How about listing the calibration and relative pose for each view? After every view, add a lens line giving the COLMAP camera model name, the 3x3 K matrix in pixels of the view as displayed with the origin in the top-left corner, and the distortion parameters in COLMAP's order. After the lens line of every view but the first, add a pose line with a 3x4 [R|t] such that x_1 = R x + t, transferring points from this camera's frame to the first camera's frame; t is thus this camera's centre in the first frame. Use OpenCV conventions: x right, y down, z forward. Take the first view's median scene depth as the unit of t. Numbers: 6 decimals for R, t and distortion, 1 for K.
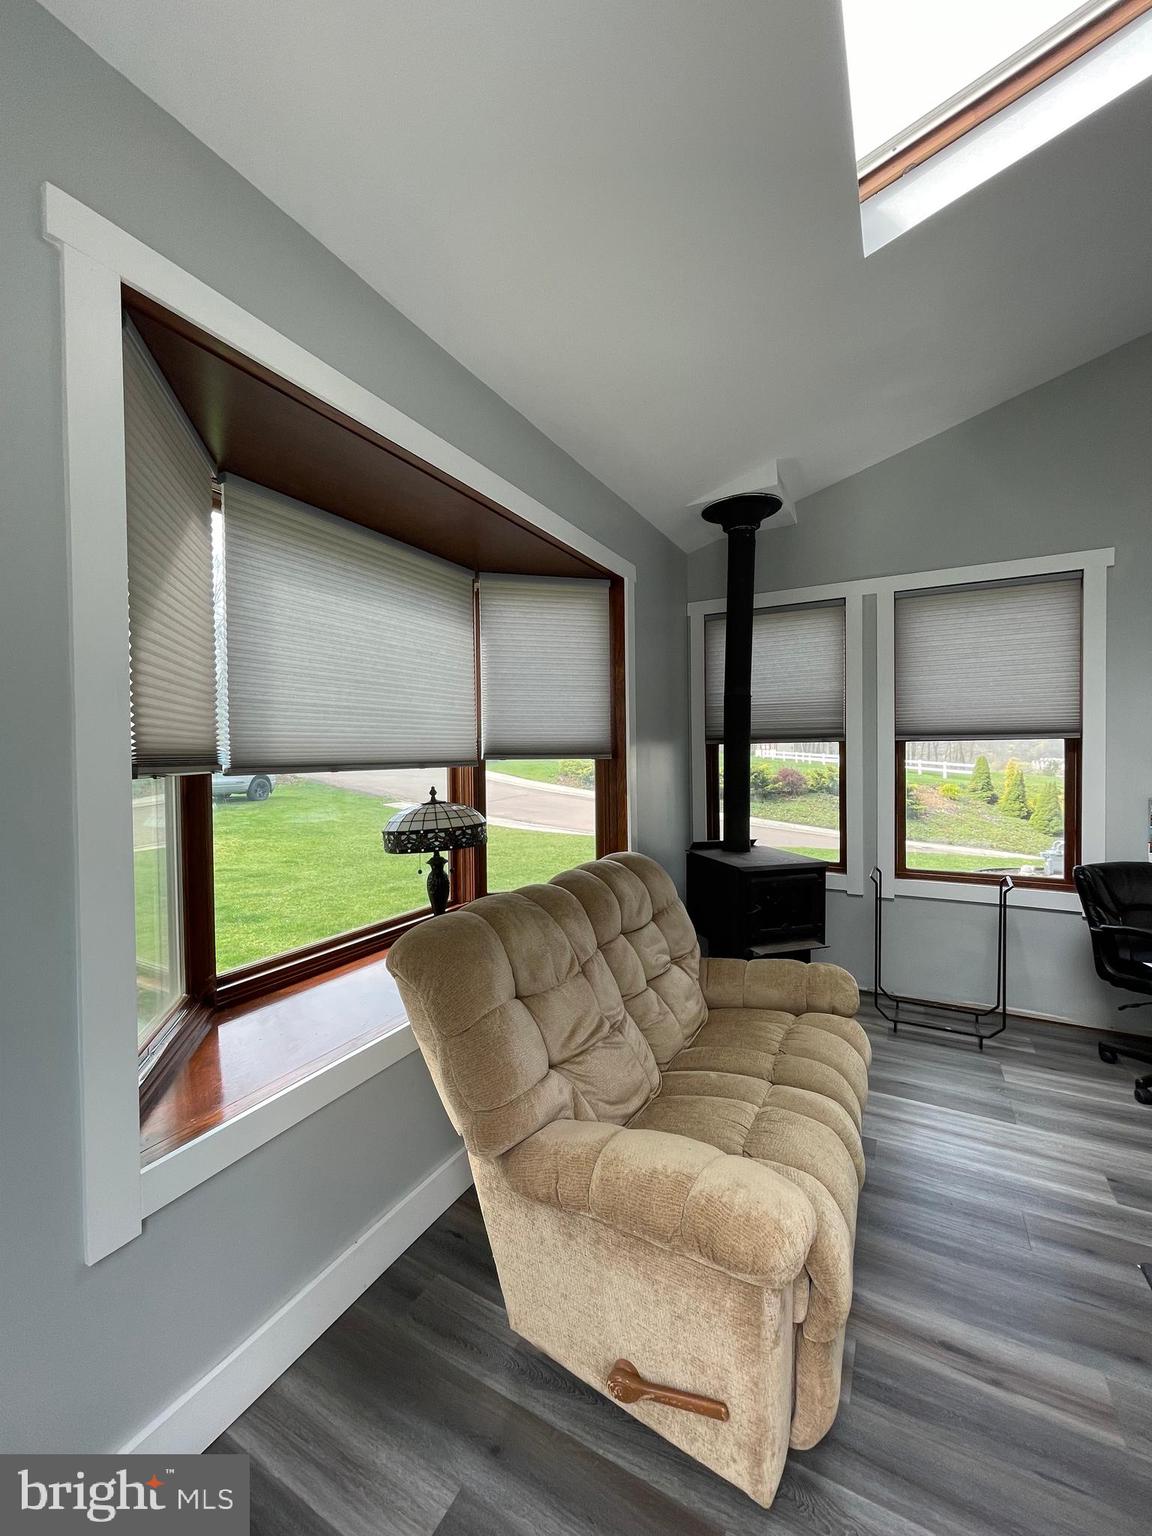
lens RADIAL K [[614.0, 0, 576.0], [0, 614.0, 768.0], [0, 0, 1]] dist [0.000159, 0.000002]
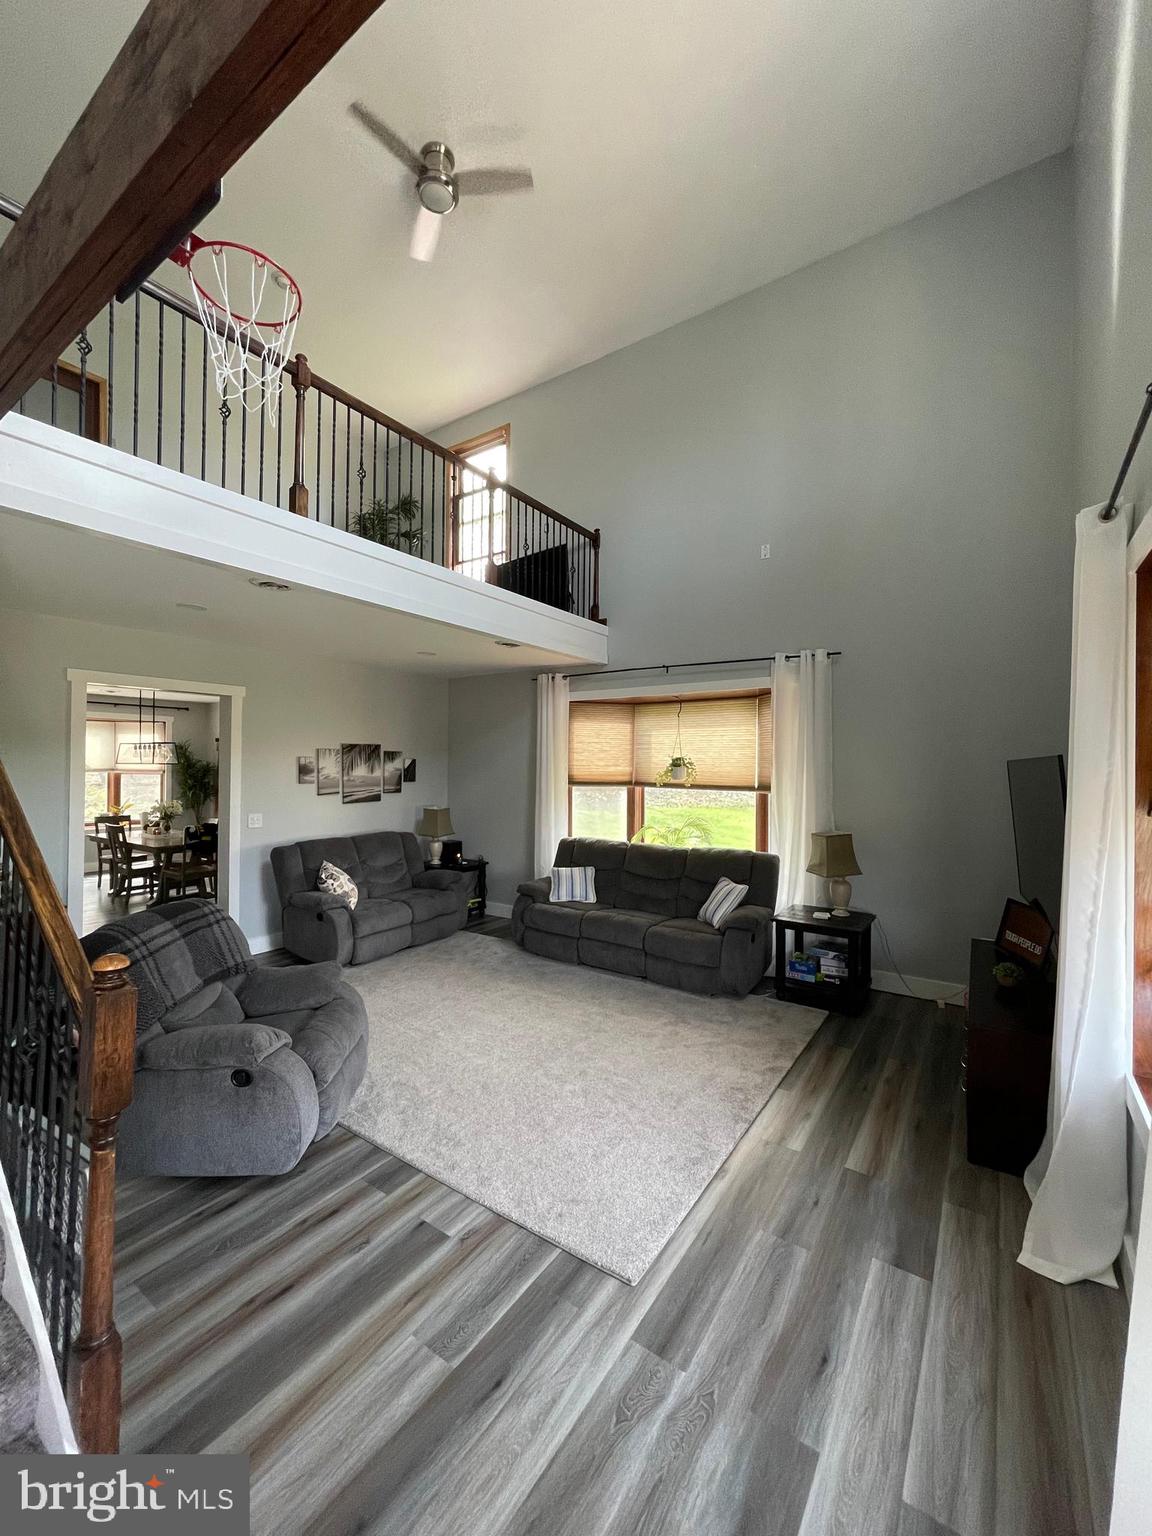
lens RADIAL K [[614.0, 0, 576.0], [0, 614.0, 768.0], [0, 0, 1]] dist [0.000159, 0.000002]
pose [[-0.106889, 0.022257, -0.994022, 2.005276], [-0.041621, 0.998773, 0.026839, -0.124655], [0.993399, 0.044241, -0.105831, 1.073675]]
